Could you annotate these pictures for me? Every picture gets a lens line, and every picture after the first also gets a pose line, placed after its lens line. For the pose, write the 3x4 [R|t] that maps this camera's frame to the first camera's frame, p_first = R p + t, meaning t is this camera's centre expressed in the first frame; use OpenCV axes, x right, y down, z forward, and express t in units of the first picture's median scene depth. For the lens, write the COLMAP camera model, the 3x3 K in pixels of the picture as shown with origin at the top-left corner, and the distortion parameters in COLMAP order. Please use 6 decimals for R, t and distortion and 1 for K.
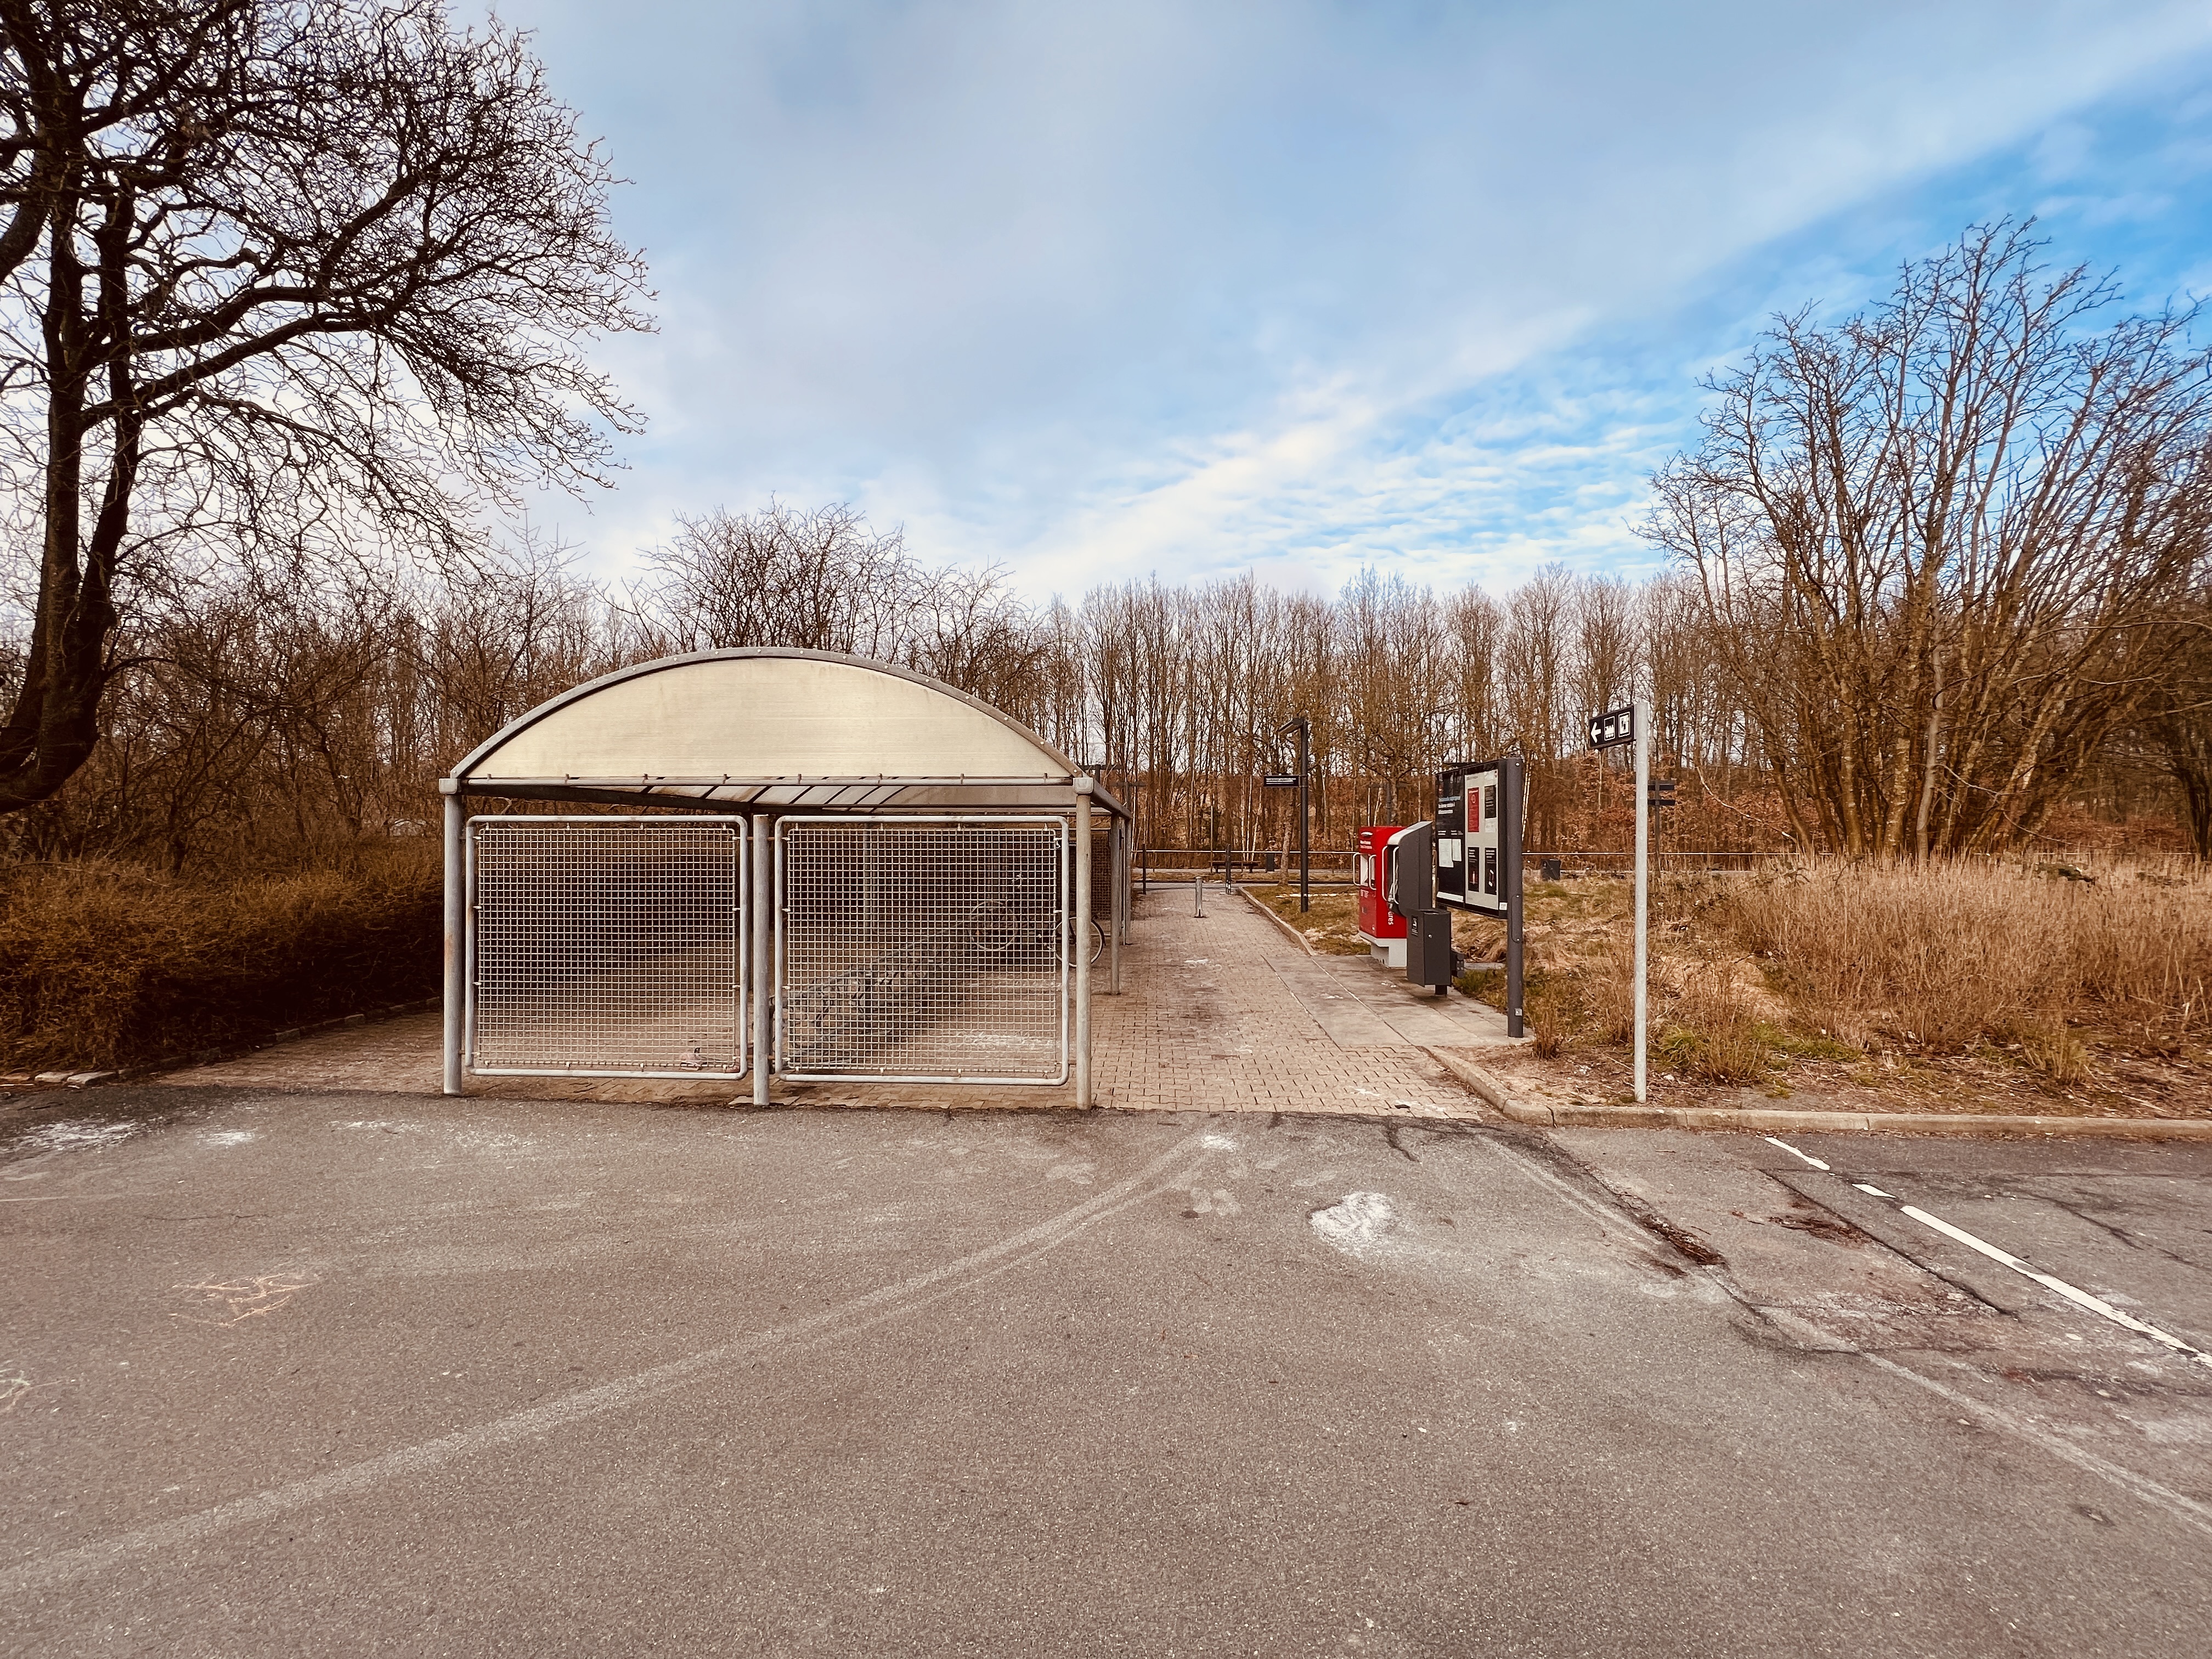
lens RADIAL K [[889.1, 0, 1101.7], [0, 889.1, 829.7], [0, 0, 1]] dist [-0.003264, 0.001082]
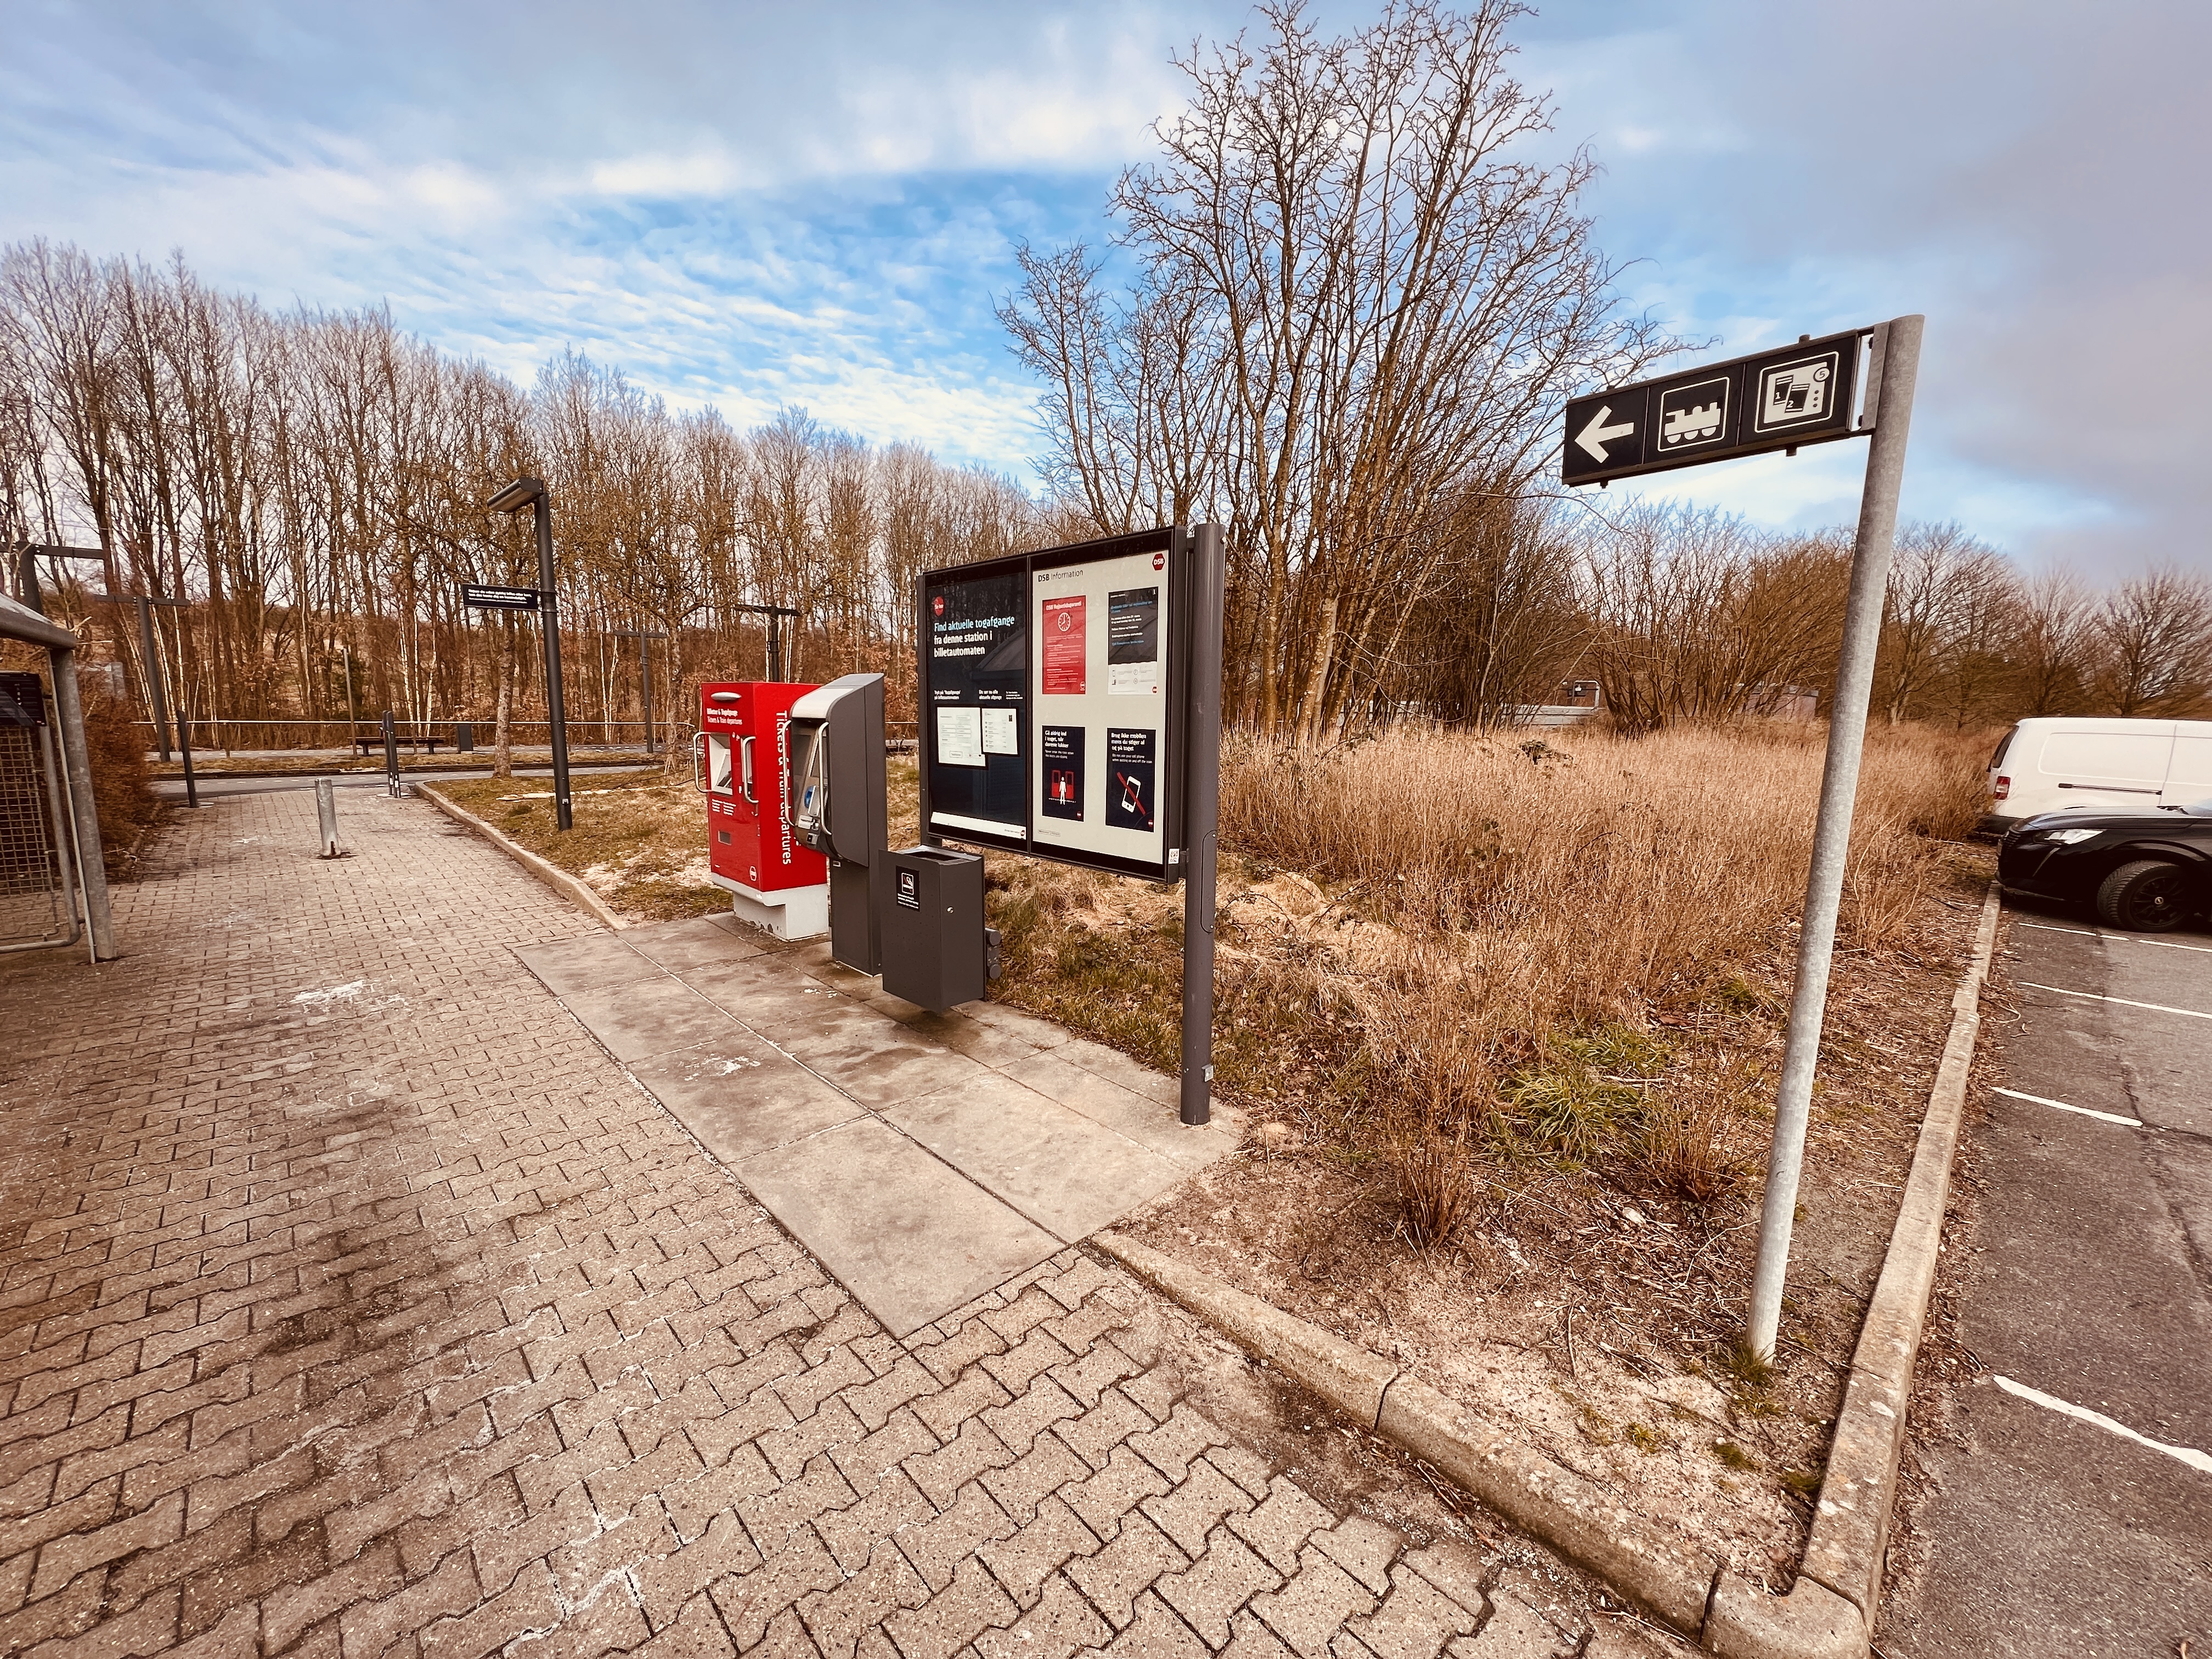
lens RADIAL K [[889.1, 0, 1104.7], [0, 889.1, 832.9], [0, 0, 1]] dist [-0.003264, 0.001082]
pose [[0.680963, -0.094125, 0.726244, 0.056579], [-0.017195, 0.989377, 0.144352, 0.004952], [-0.732116, -0.110786, 0.672110, 0.441355]]
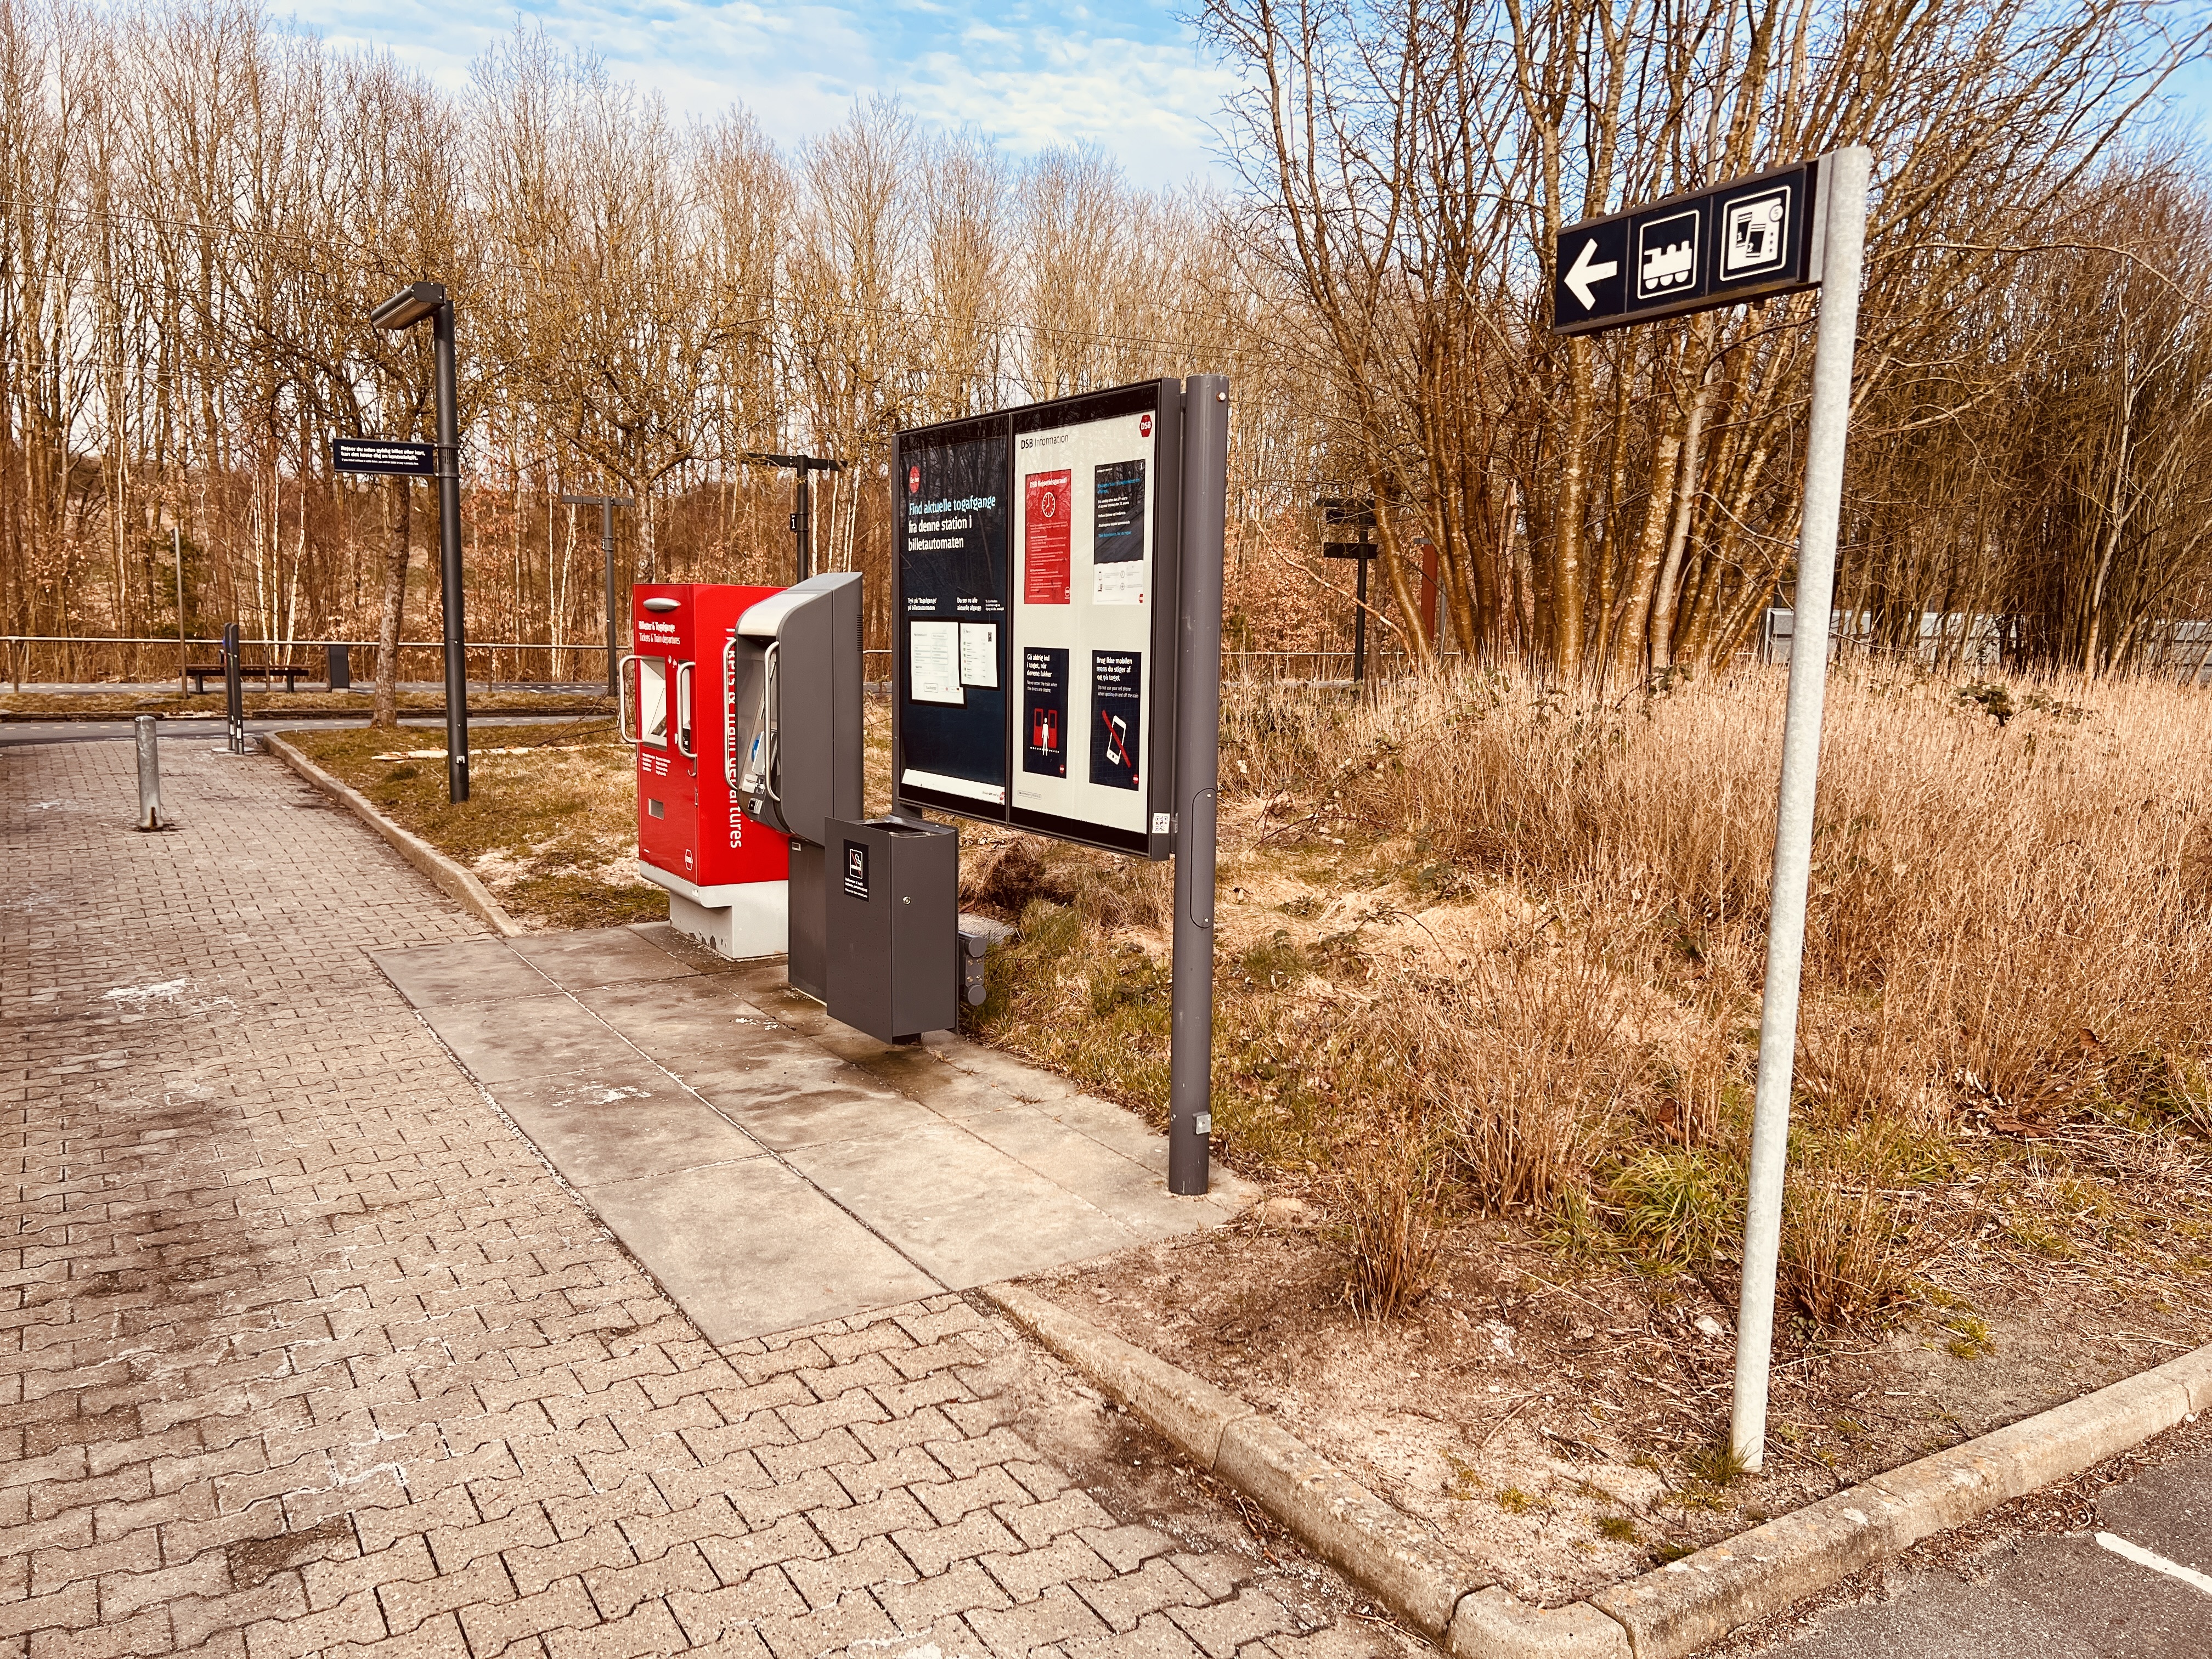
lens RADIAL K [[1673.1, 0, 1084.0], [0, 1673.1, 832.5], [0, 0, 1]] dist [0.057772, -0.064893]
pose [[0.819417, -0.058169, 0.570238, 0.037285], [-0.020638, 0.991198, 0.130766, 0.003909], [-0.572826, -0.118921, 0.811005, 0.305116]]
